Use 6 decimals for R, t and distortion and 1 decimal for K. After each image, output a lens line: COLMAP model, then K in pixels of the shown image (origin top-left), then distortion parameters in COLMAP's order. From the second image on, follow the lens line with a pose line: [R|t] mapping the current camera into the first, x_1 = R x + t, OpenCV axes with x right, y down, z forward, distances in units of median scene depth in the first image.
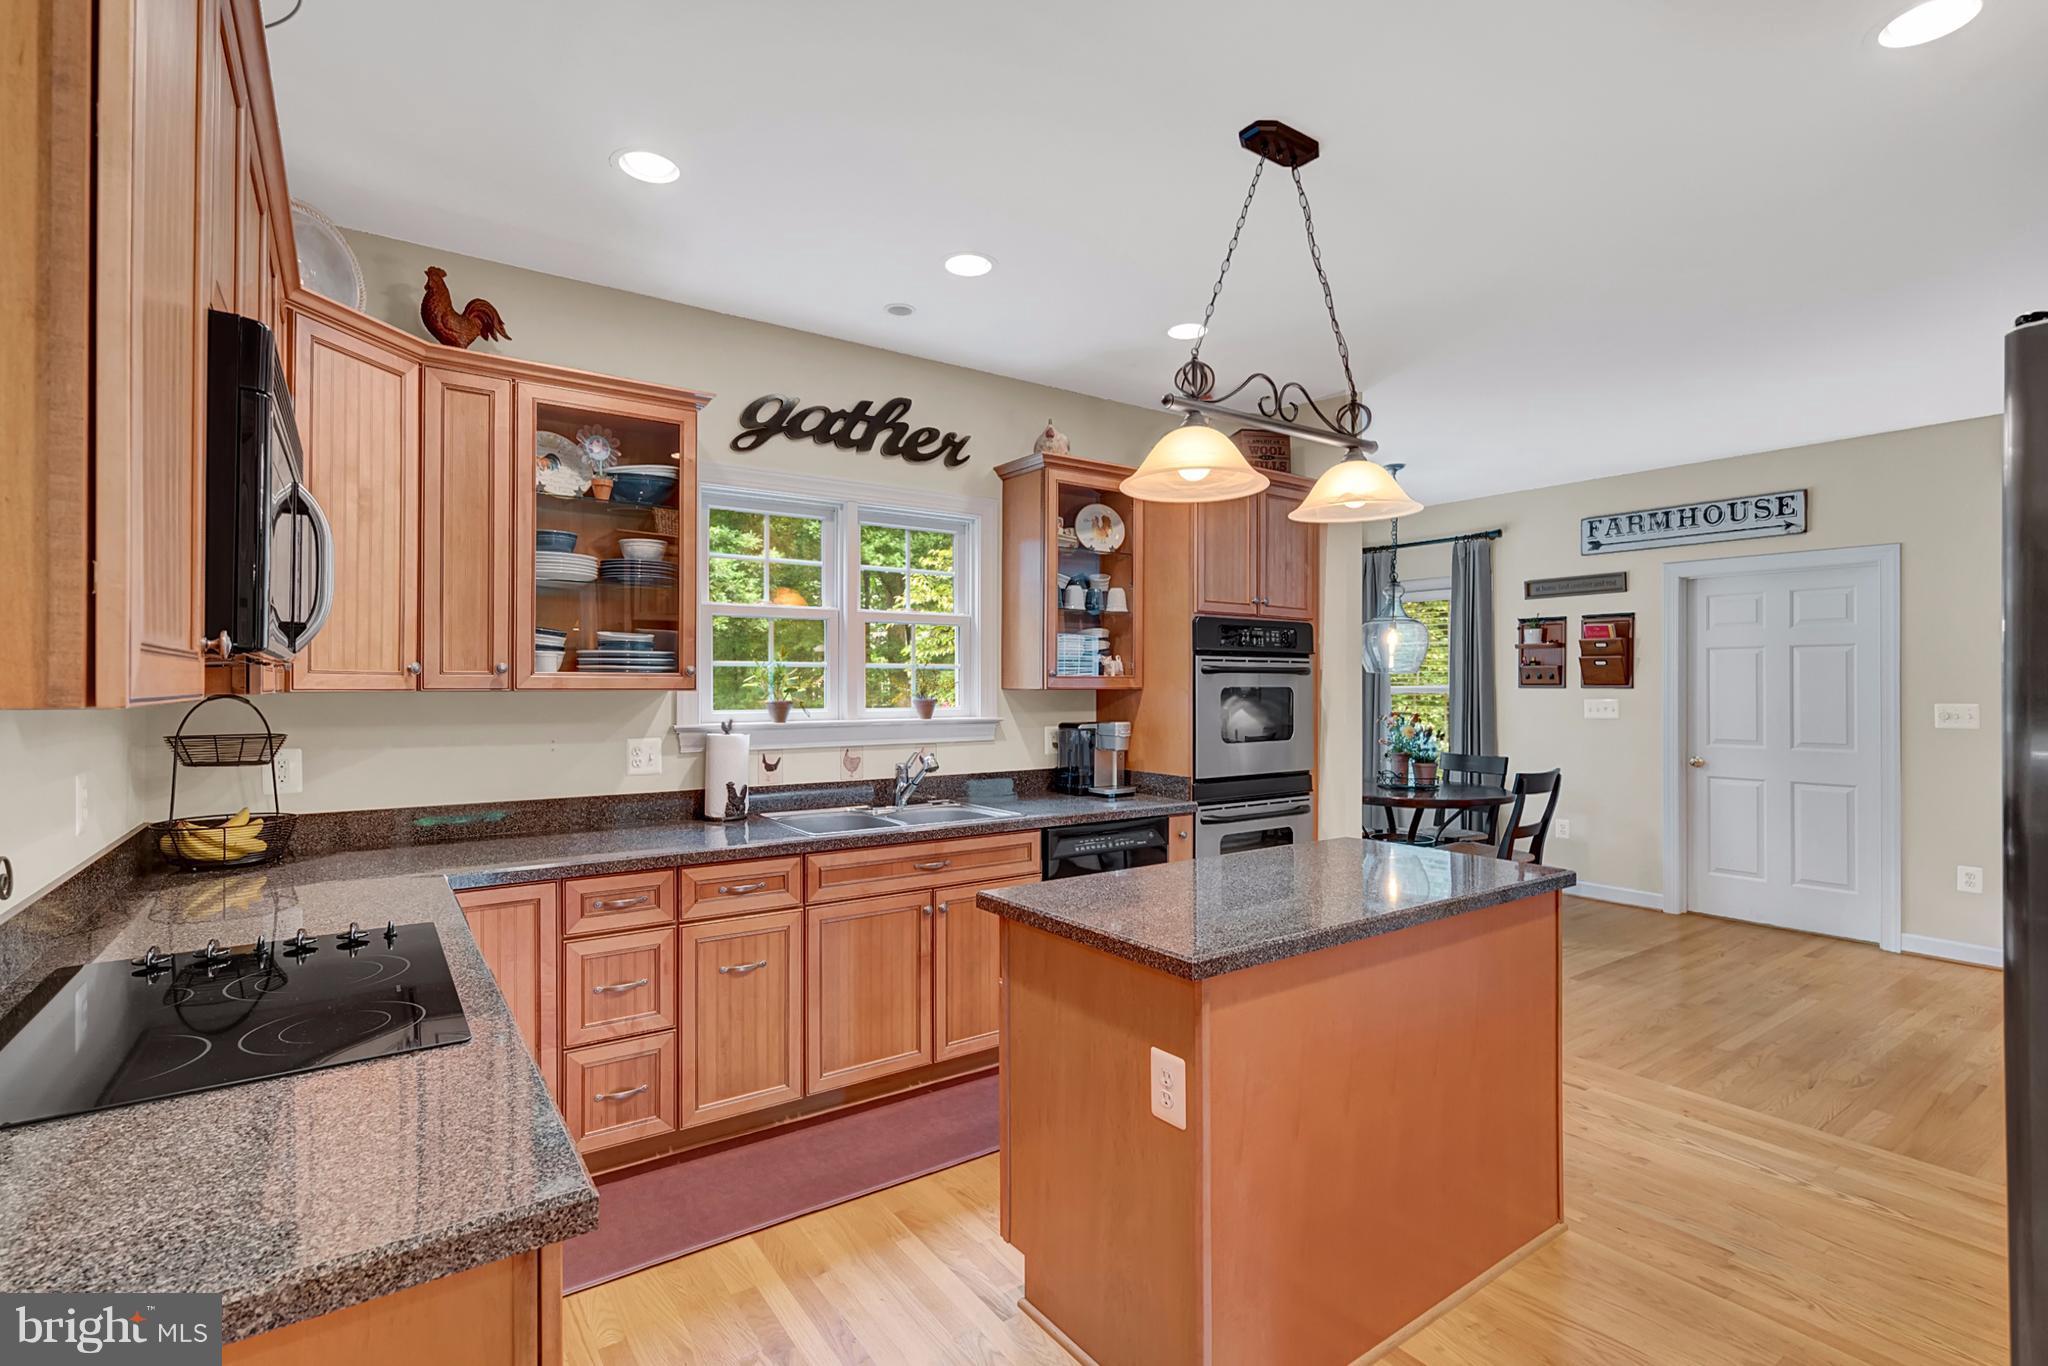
lens RADIAL K [[958.3, 0, 1024.0], [0, 958.3, 683.0], [0, 0, 1]] dist [-0.000384, 0.000818]
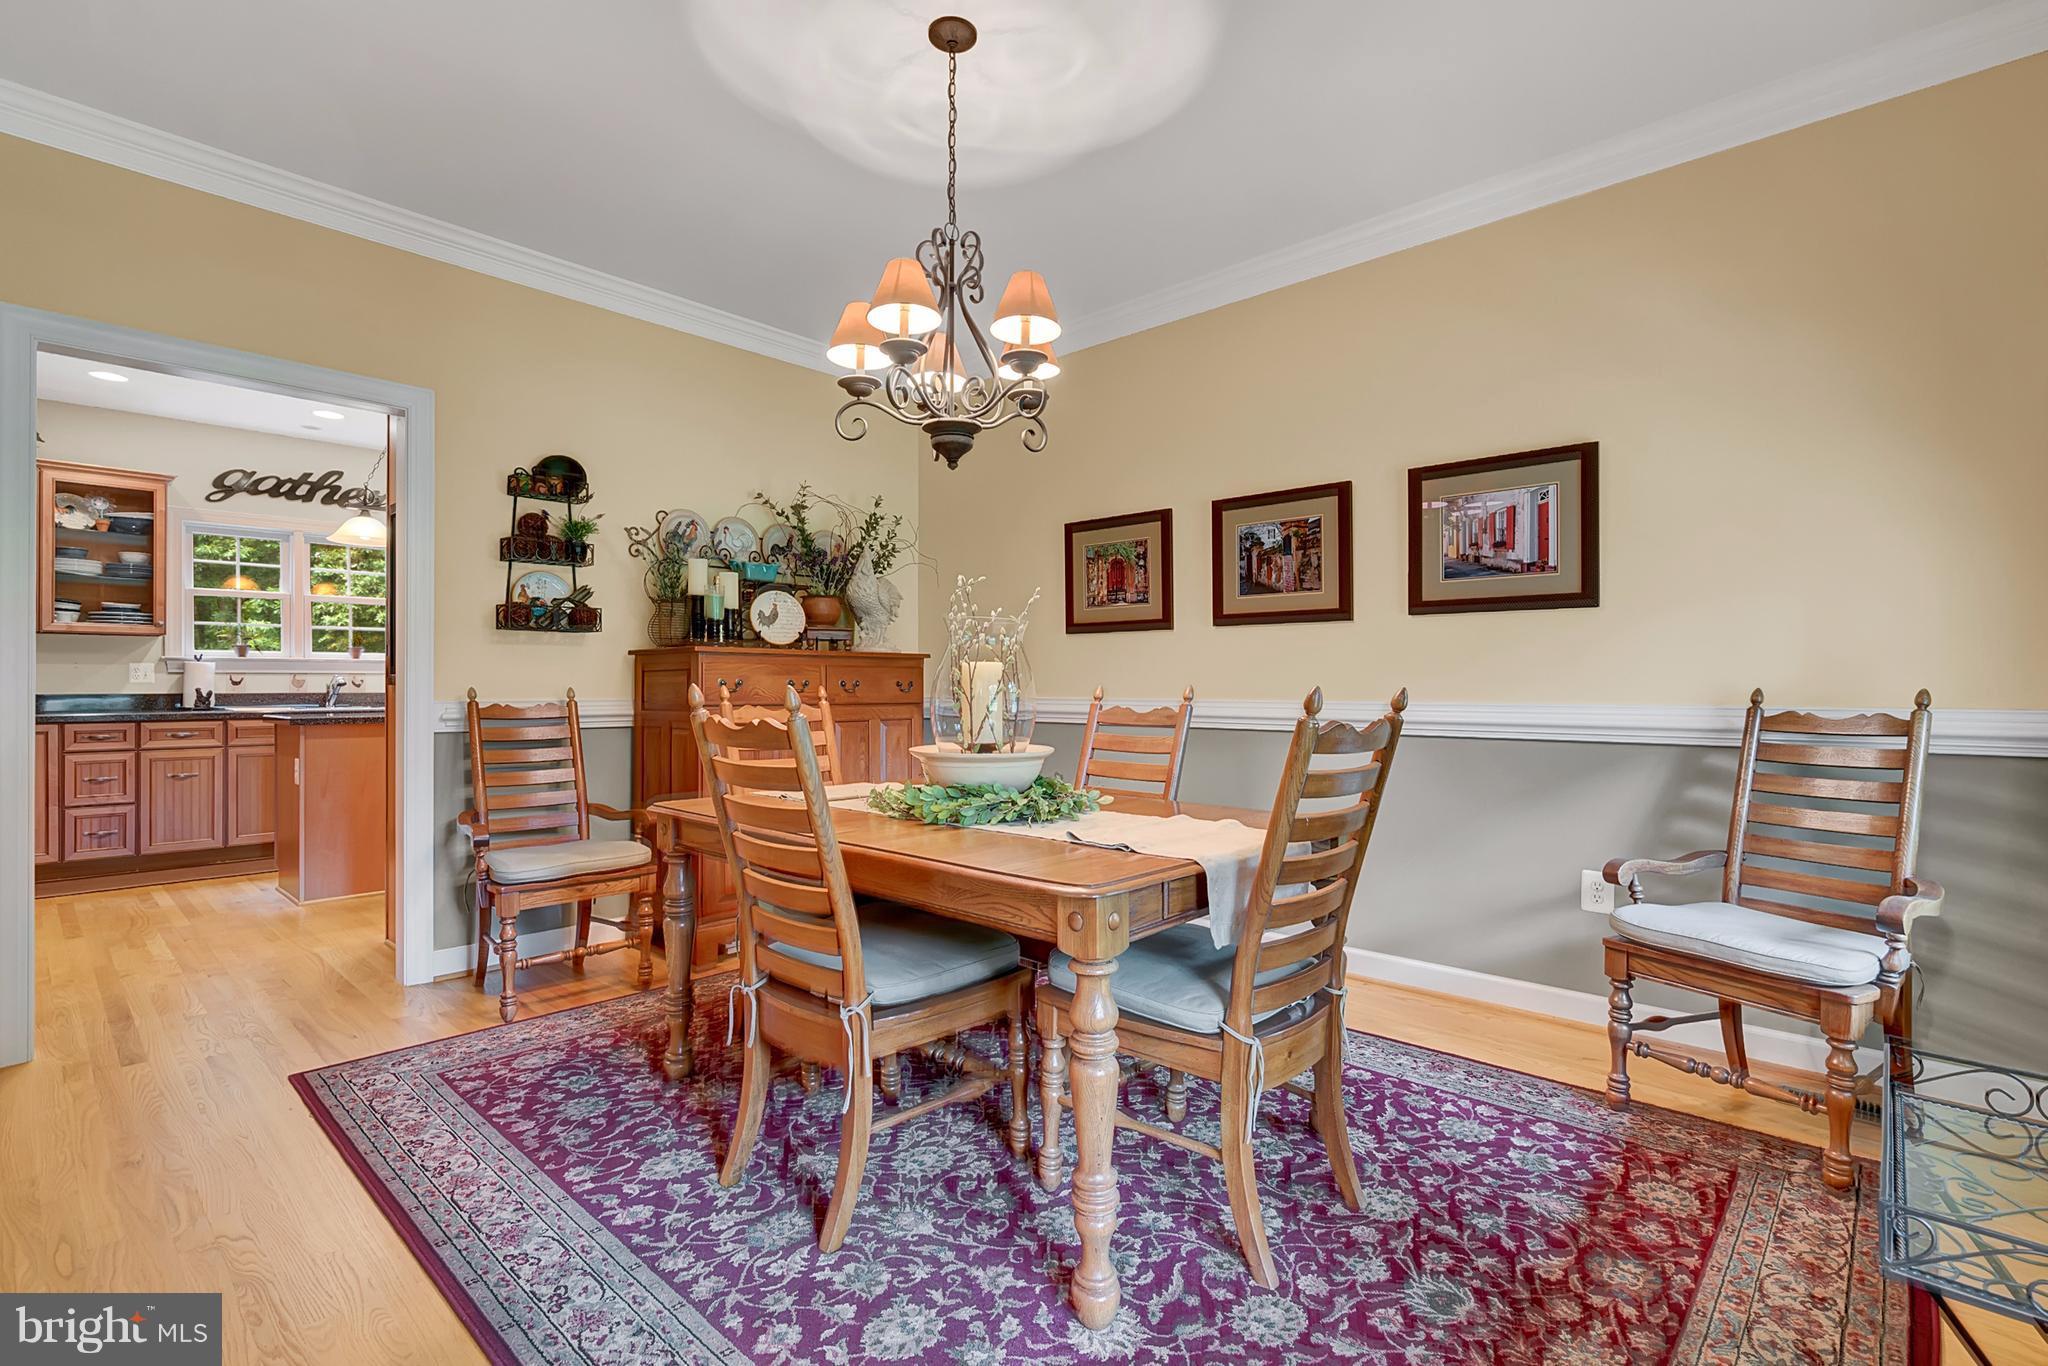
lens RADIAL K [[958.3, 0, 1024.0], [0, 958.3, 683.0], [0, 0, 1]] dist [-0.000384, 0.000818]
pose [[0.979394, -0.001396, 0.201953, 0.840623], [0.001262, 0.999999, 0.000789, 0.093877], [-0.201954, -0.000518, 0.979395, -1.063961]]
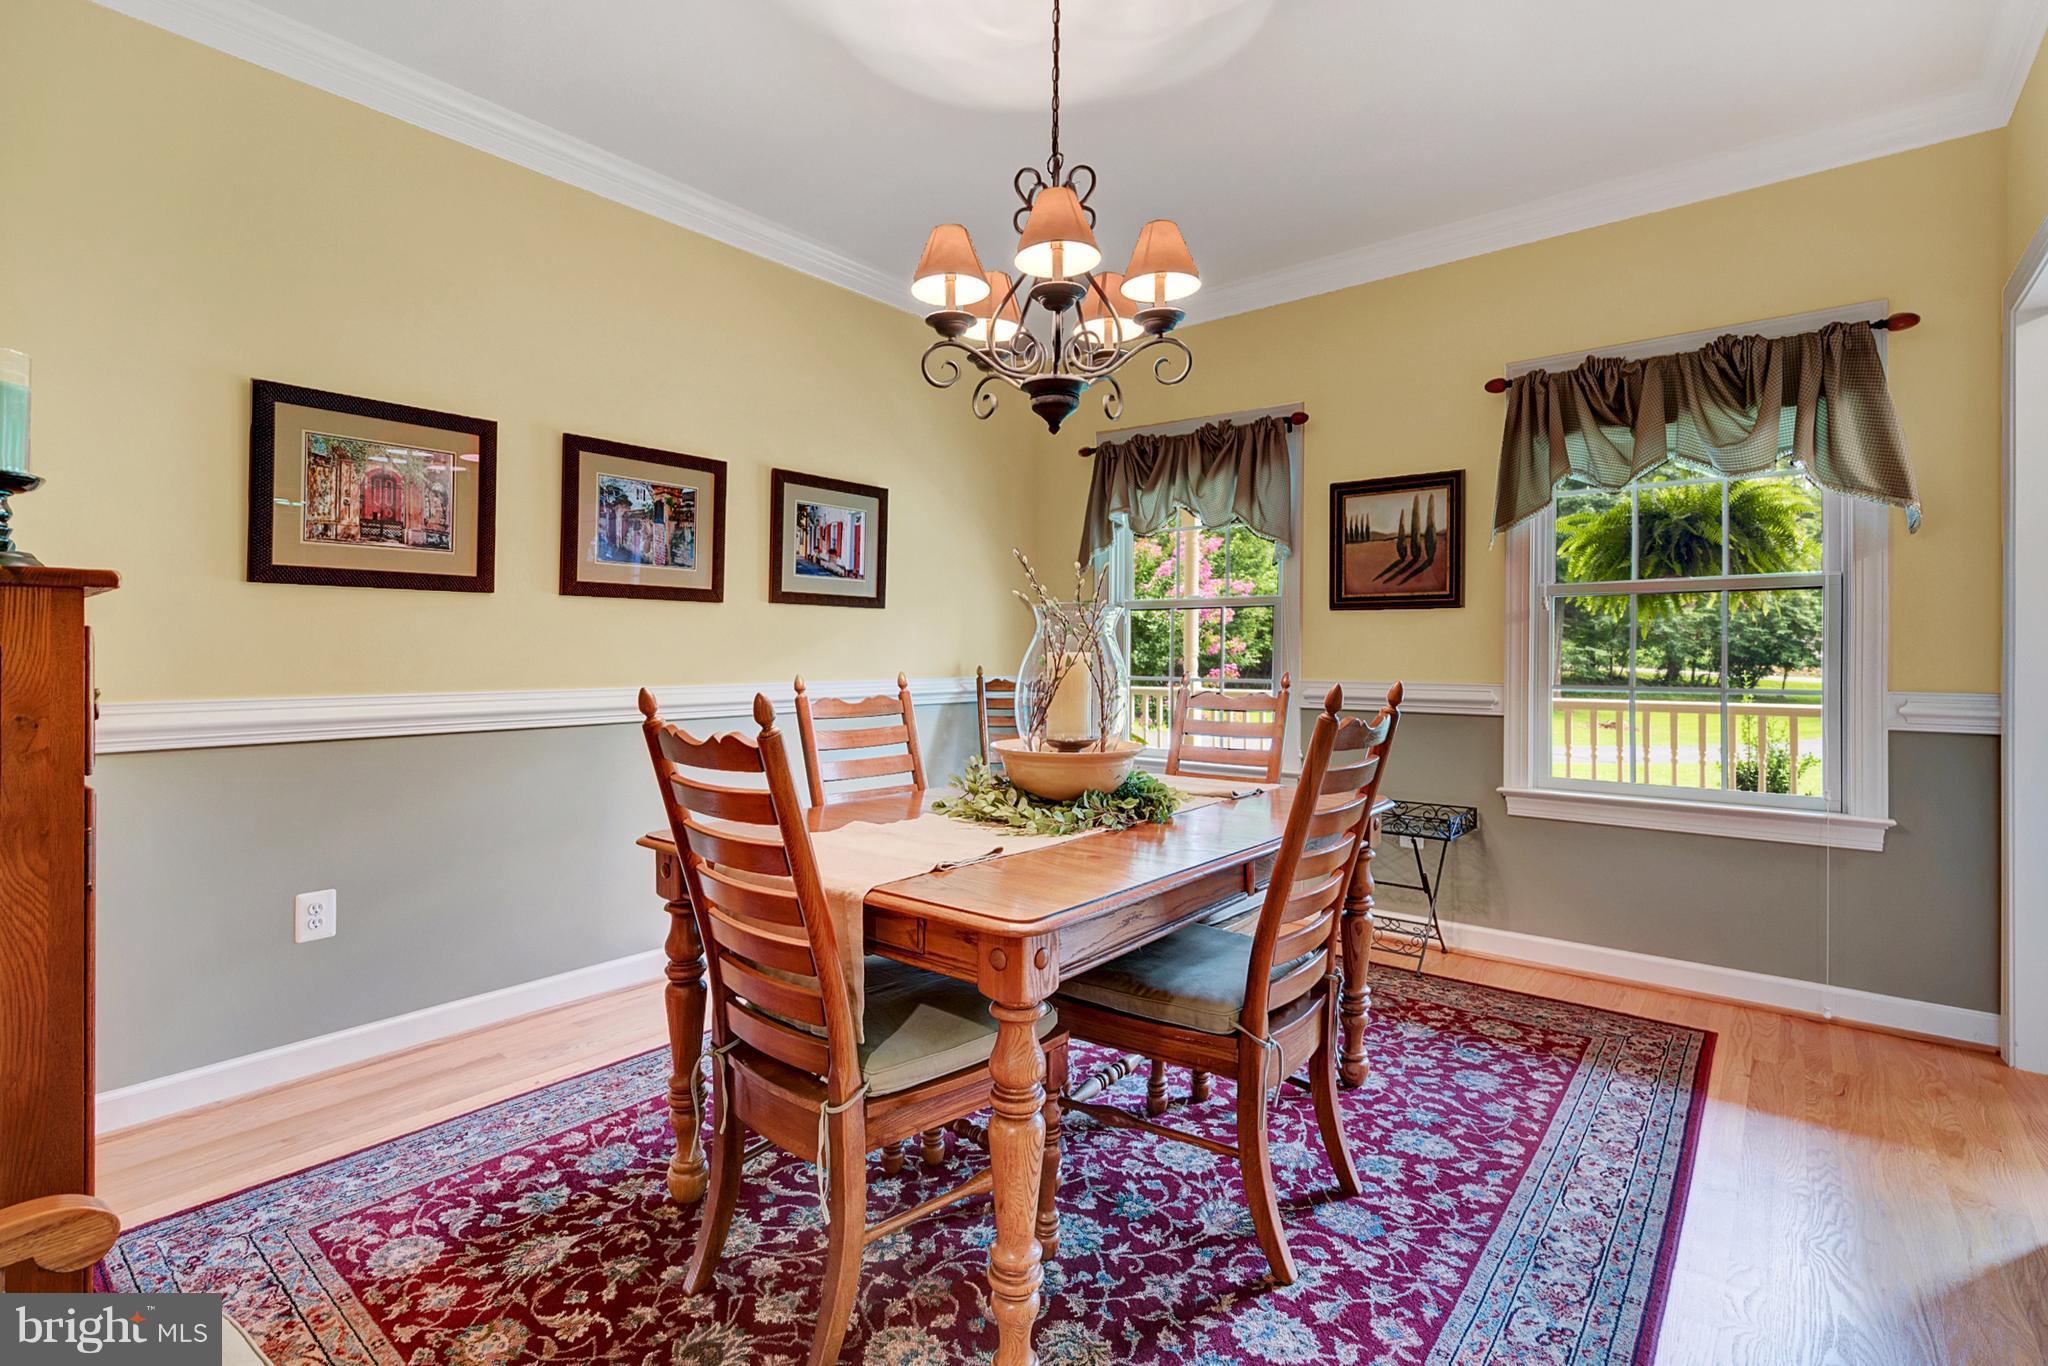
lens RADIAL K [[955.0, 0, 1027.9], [0, 955.0, 642.7], [0, 0, 1]] dist [-0.000072, 0.000080]
pose [[-0.272184, 0.009965, 0.962194, -1.312024], [-0.000564, 0.999945, -0.010516, 0.038680], [-0.962245, -0.003405, -0.272163, 2.723544]]
